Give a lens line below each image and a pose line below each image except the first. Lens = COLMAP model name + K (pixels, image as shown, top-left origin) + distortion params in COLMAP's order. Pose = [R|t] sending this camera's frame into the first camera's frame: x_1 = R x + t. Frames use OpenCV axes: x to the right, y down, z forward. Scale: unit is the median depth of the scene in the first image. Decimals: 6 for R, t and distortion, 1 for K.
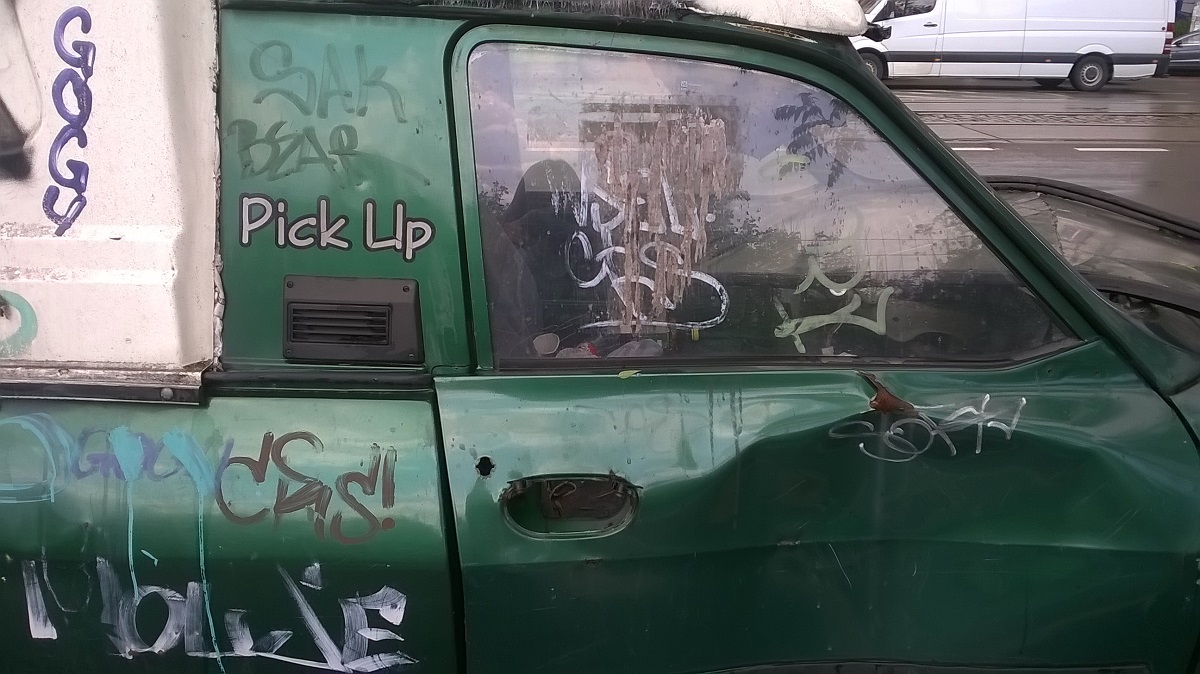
lens RADIAL K [[1039.8, 0, 600.0], [0, 1039.8, 337.0], [0, 0, 1]] dist [-0.015772, -0.019767]
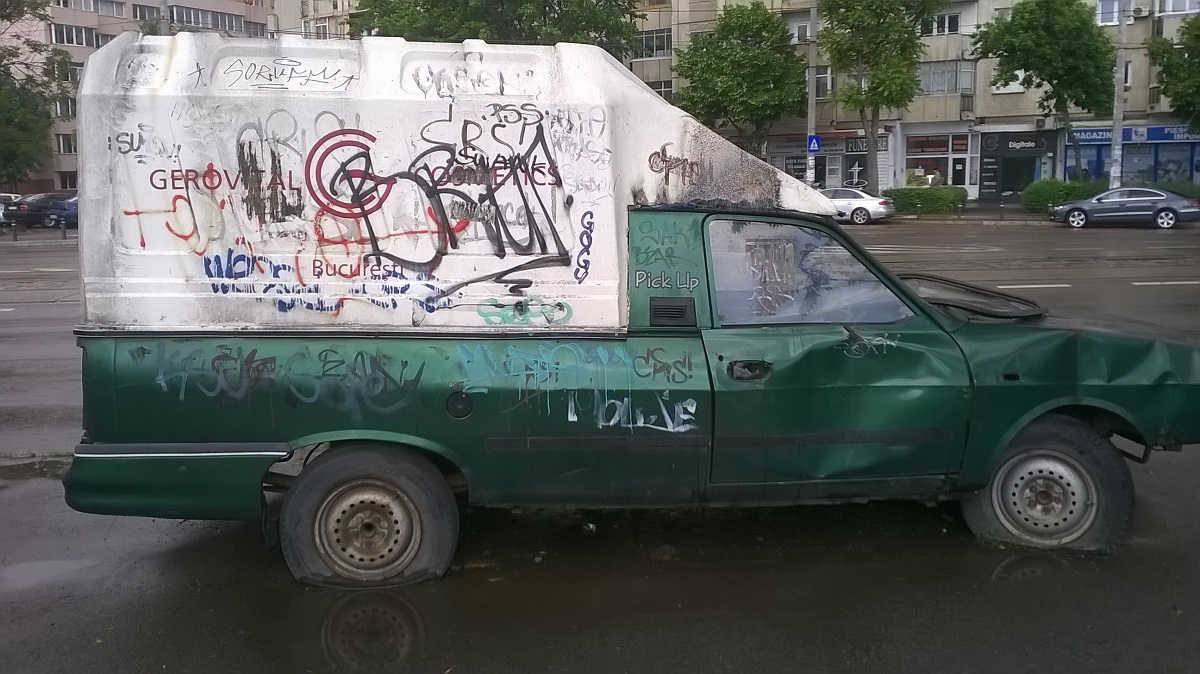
lens RADIAL K [[1039.8, 0, 600.0], [0, 1039.8, 337.0], [0, 0, 1]] dist [-0.015772, -0.019767]
pose [[0.998849, -0.023777, 0.041653, -0.583973], [0.029905, 0.987728, -0.153294, 0.515571], [-0.037496, 0.154363, 0.987302, -1.955295]]
